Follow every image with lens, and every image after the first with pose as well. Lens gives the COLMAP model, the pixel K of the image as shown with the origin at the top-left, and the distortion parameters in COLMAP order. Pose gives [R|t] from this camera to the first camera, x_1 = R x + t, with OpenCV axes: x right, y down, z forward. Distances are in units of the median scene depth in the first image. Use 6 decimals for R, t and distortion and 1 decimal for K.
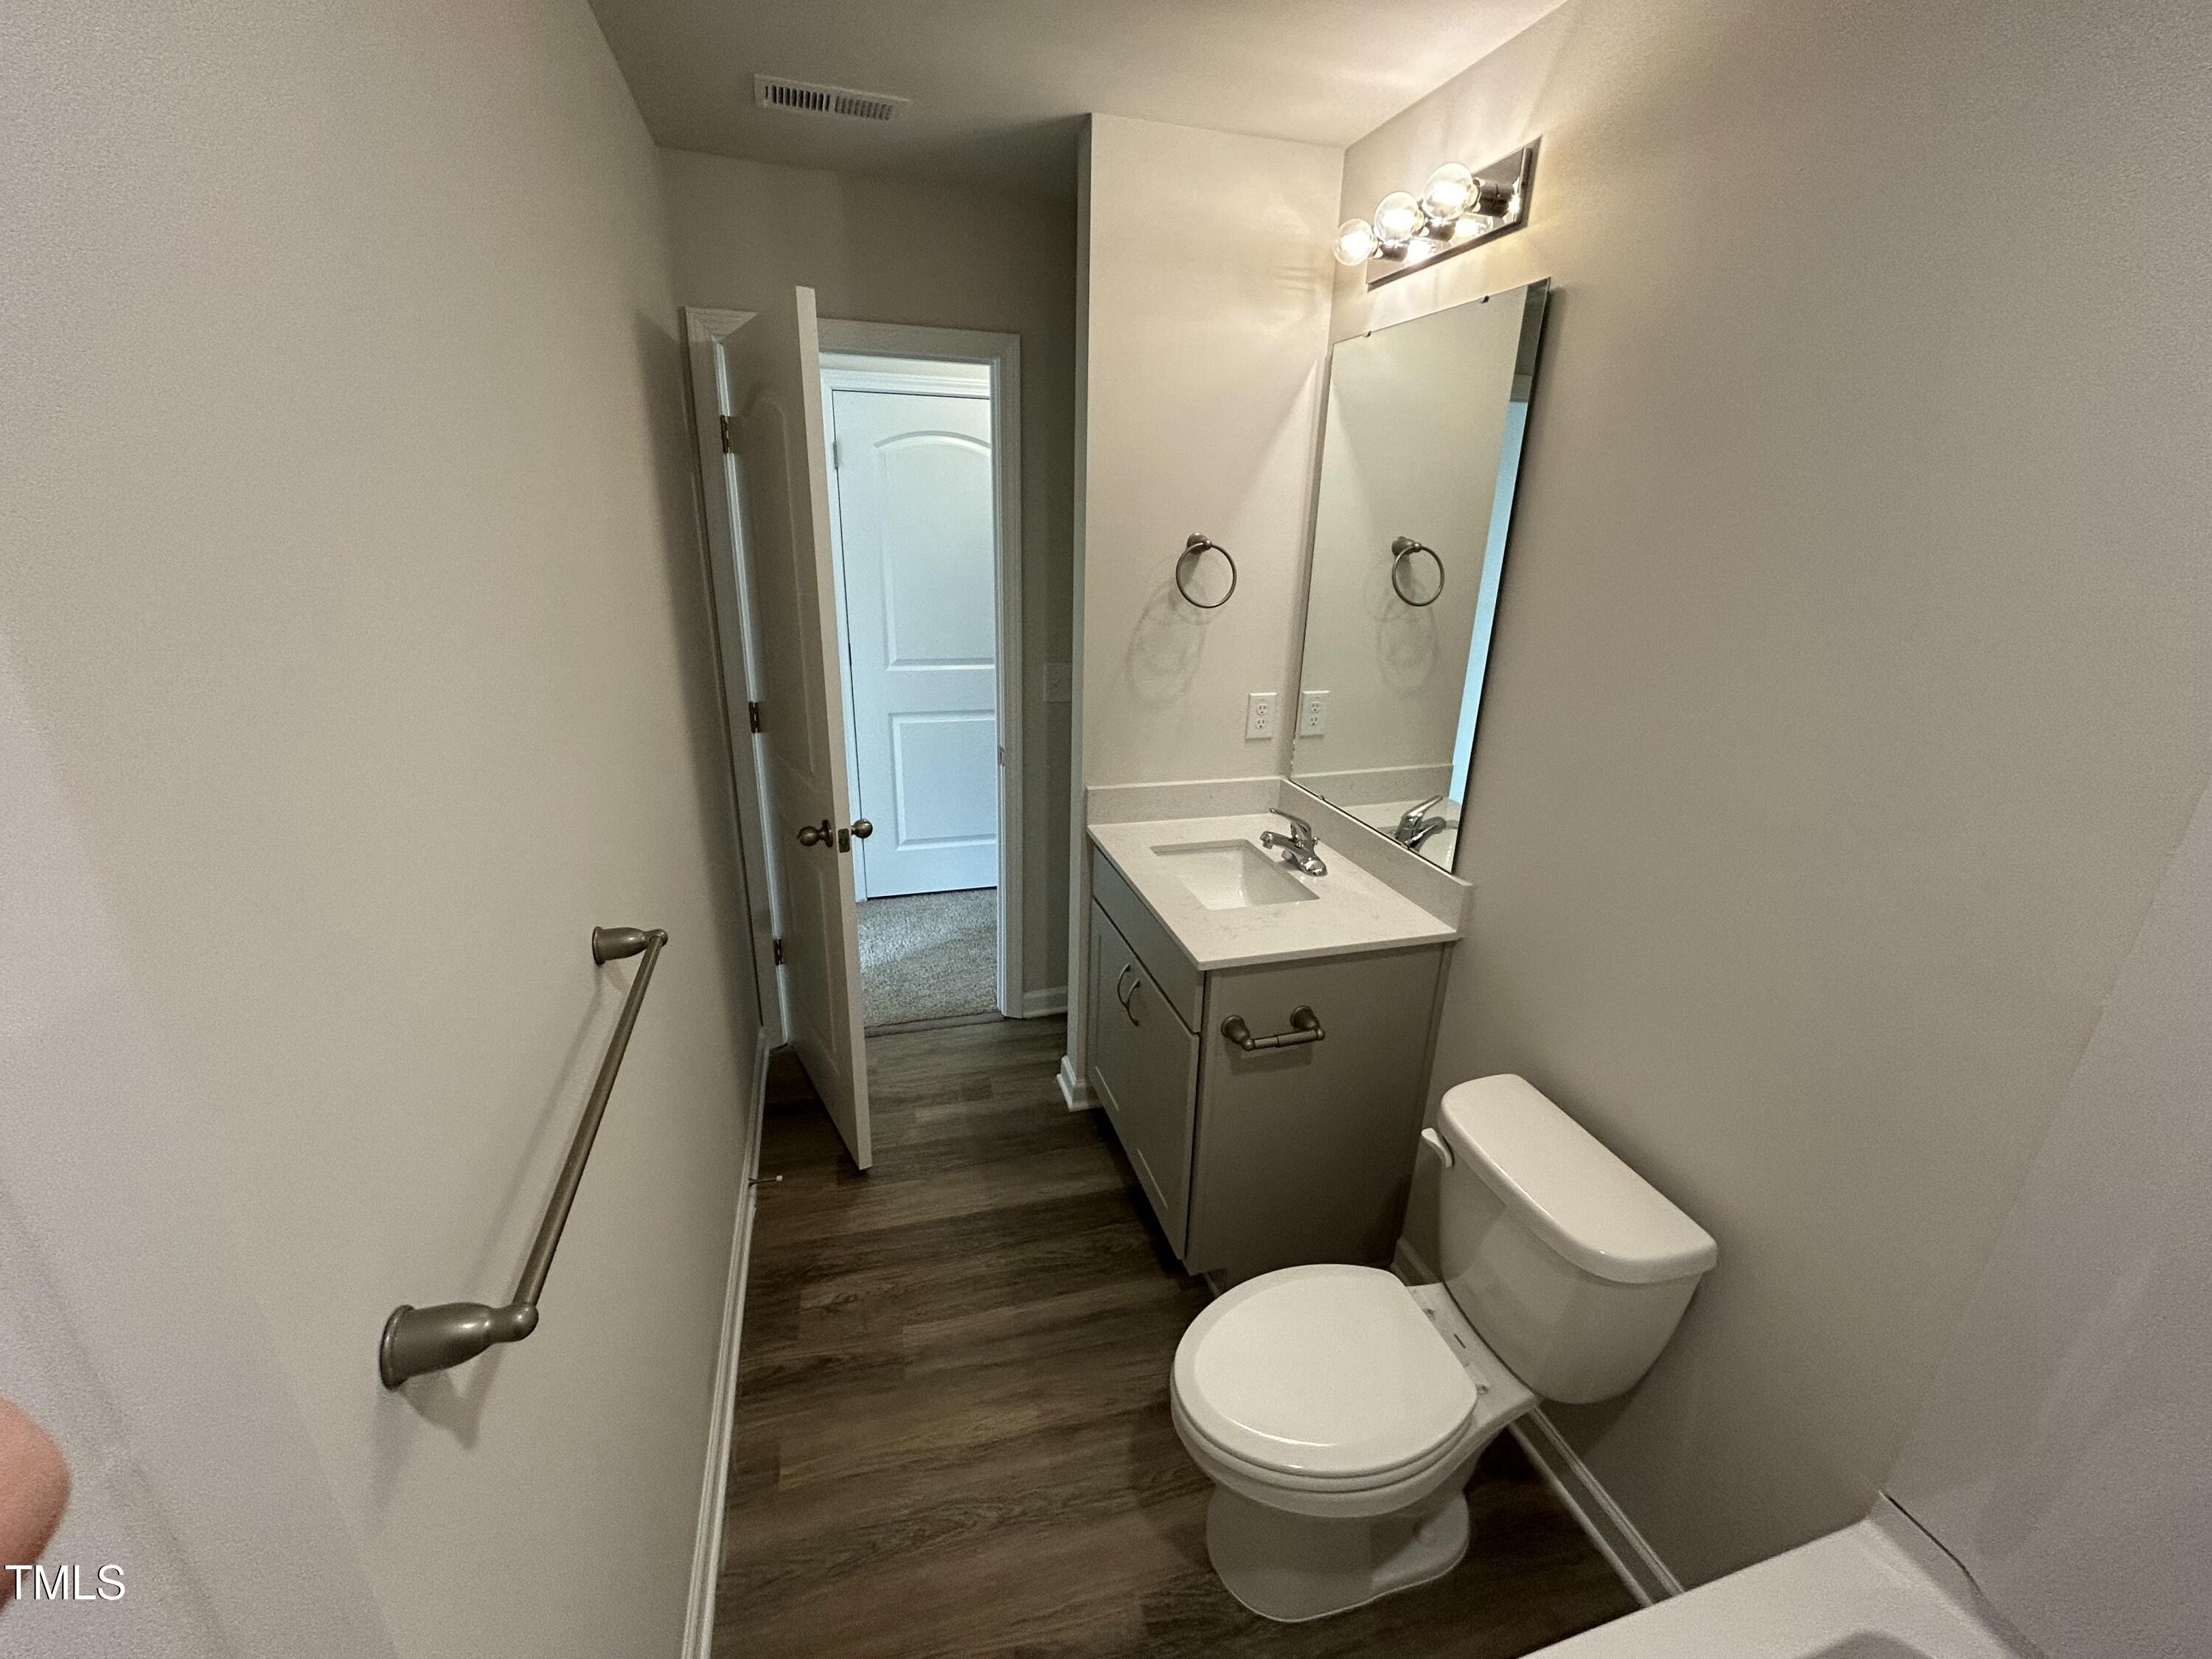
lens RADIAL K [[889.5, 0, 1106.0], [0, 889.5, 829.5], [0, 0, 1]] dist [0.001058, 0.000066]
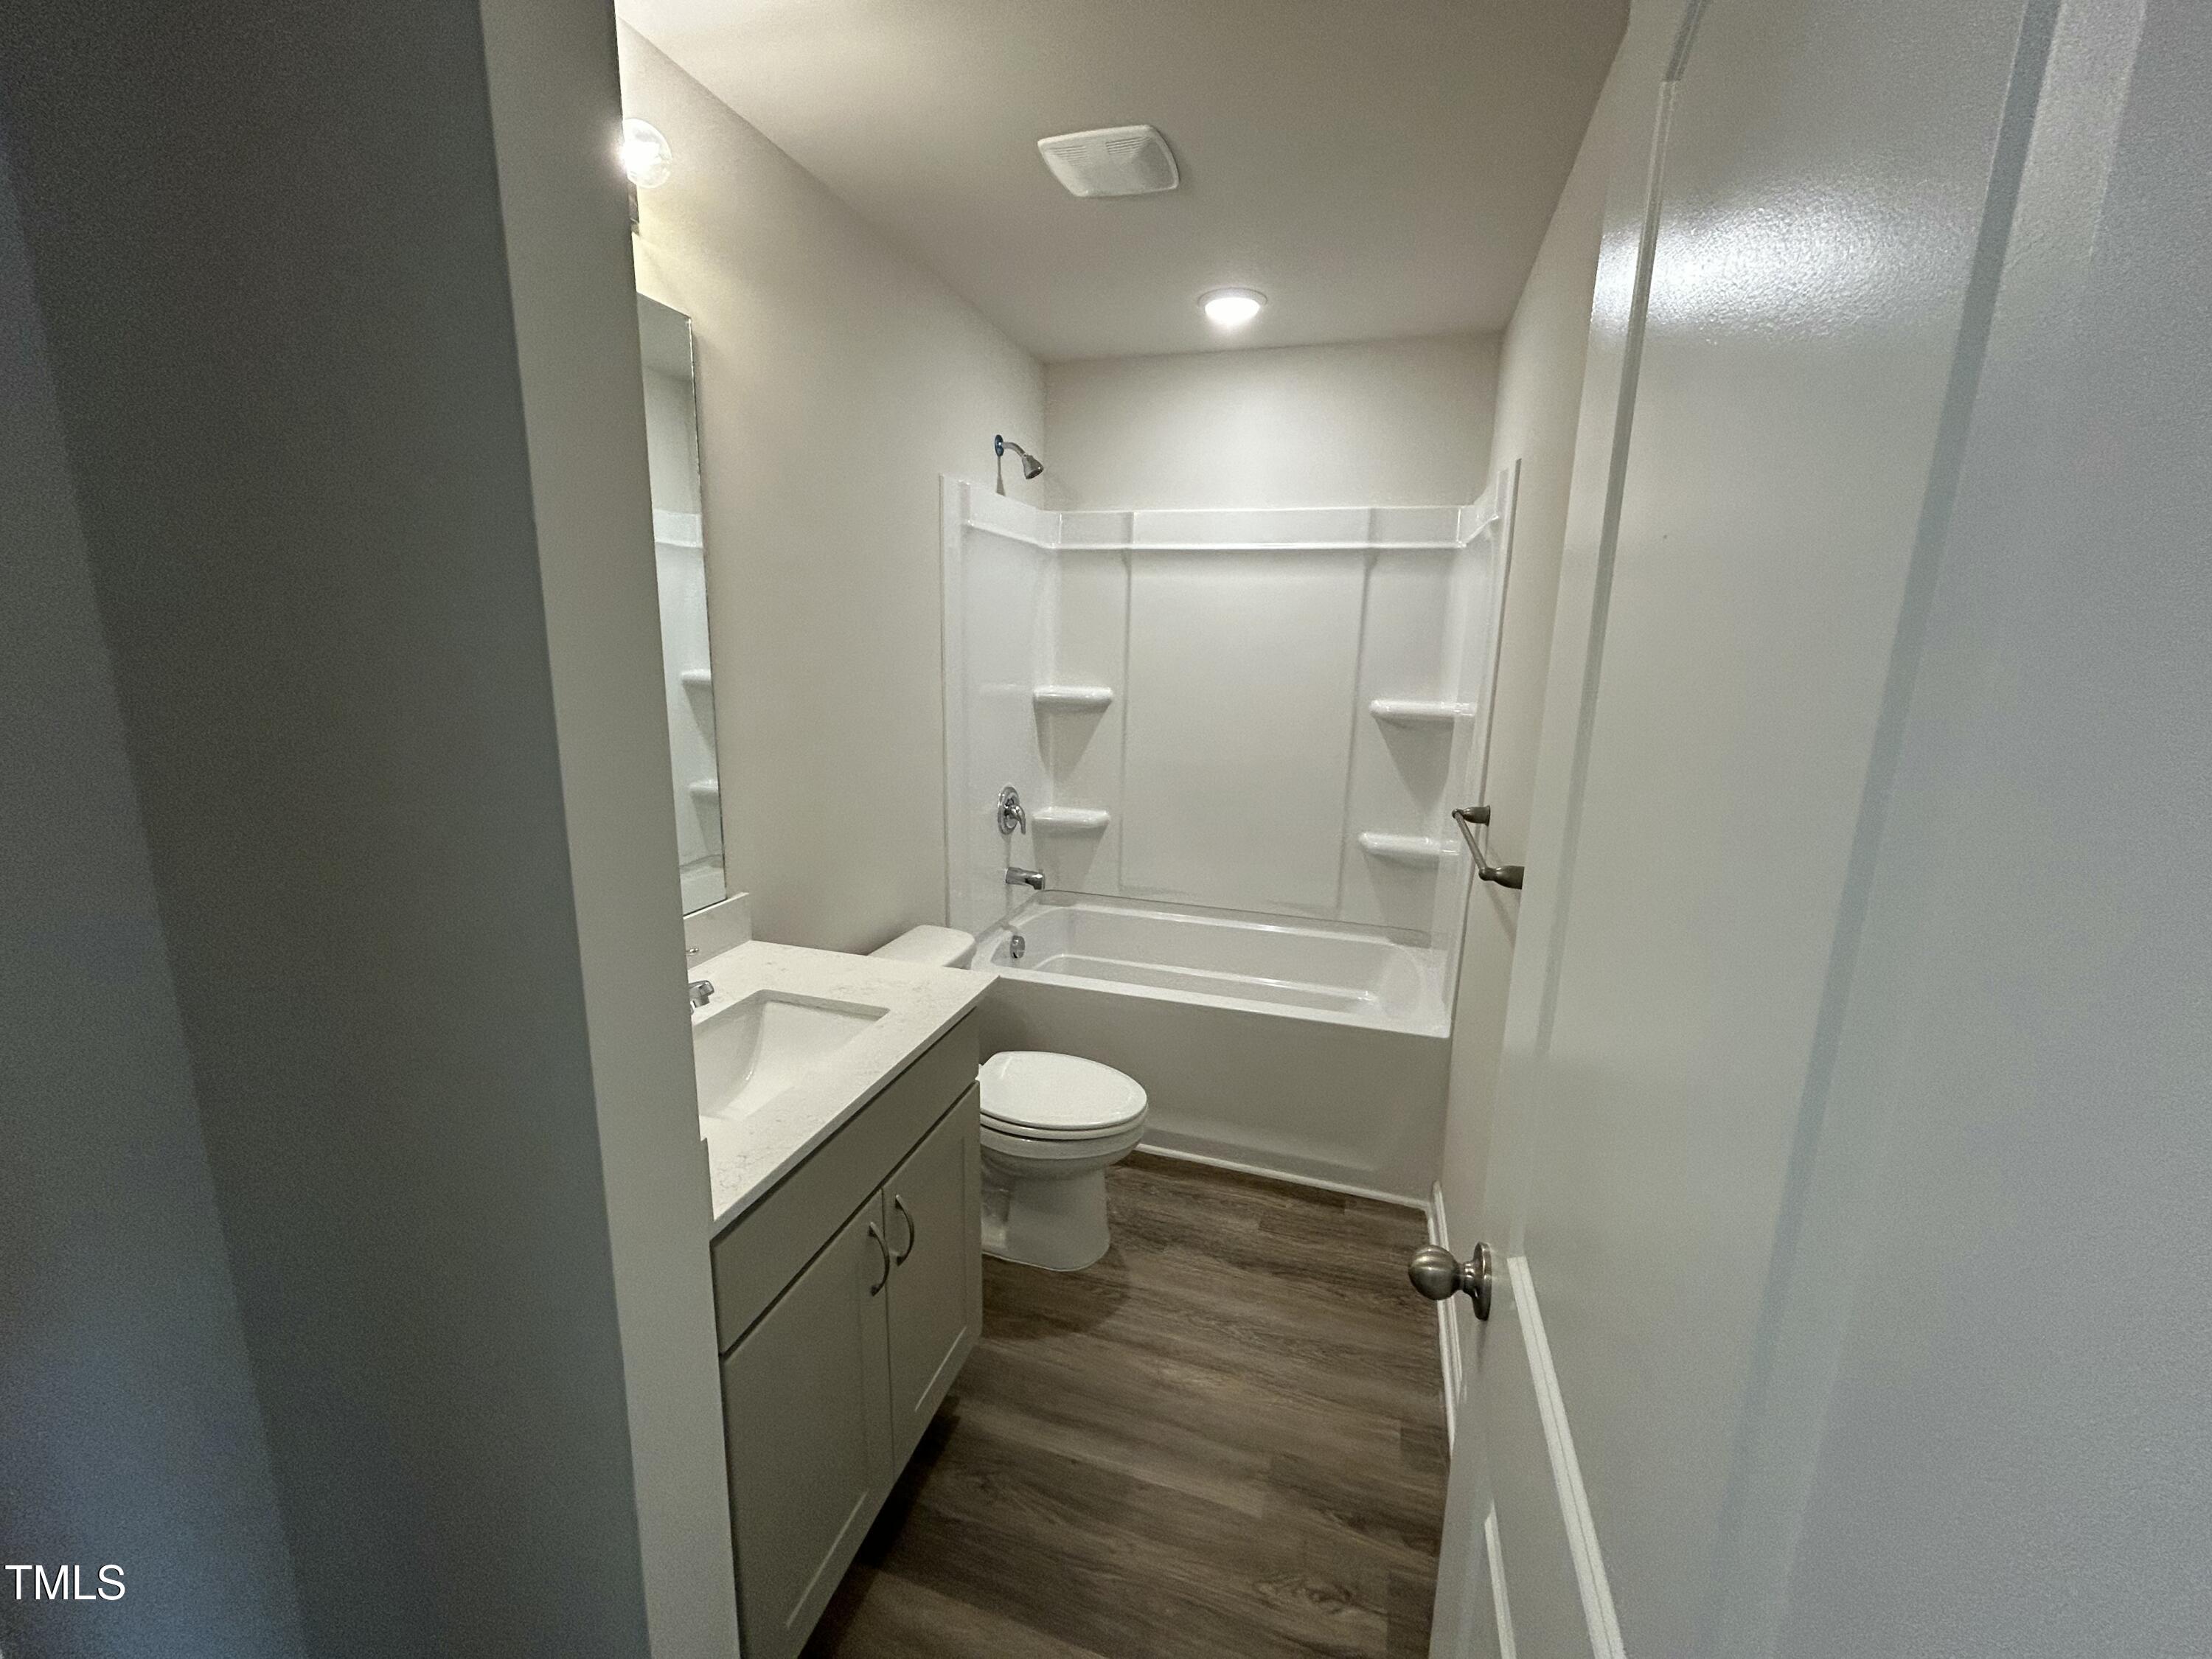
lens RADIAL K [[889.5, 0, 1106.0], [0, 889.5, 829.5], [0, 0, 1]] dist [0.001058, 0.000066]
pose [[-0.831237, -0.159263, 0.532617, -0.469636], [0.143229, 0.864384, 0.482001, -0.428723], [-0.537151, 0.476943, -0.695697, 1.417687]]
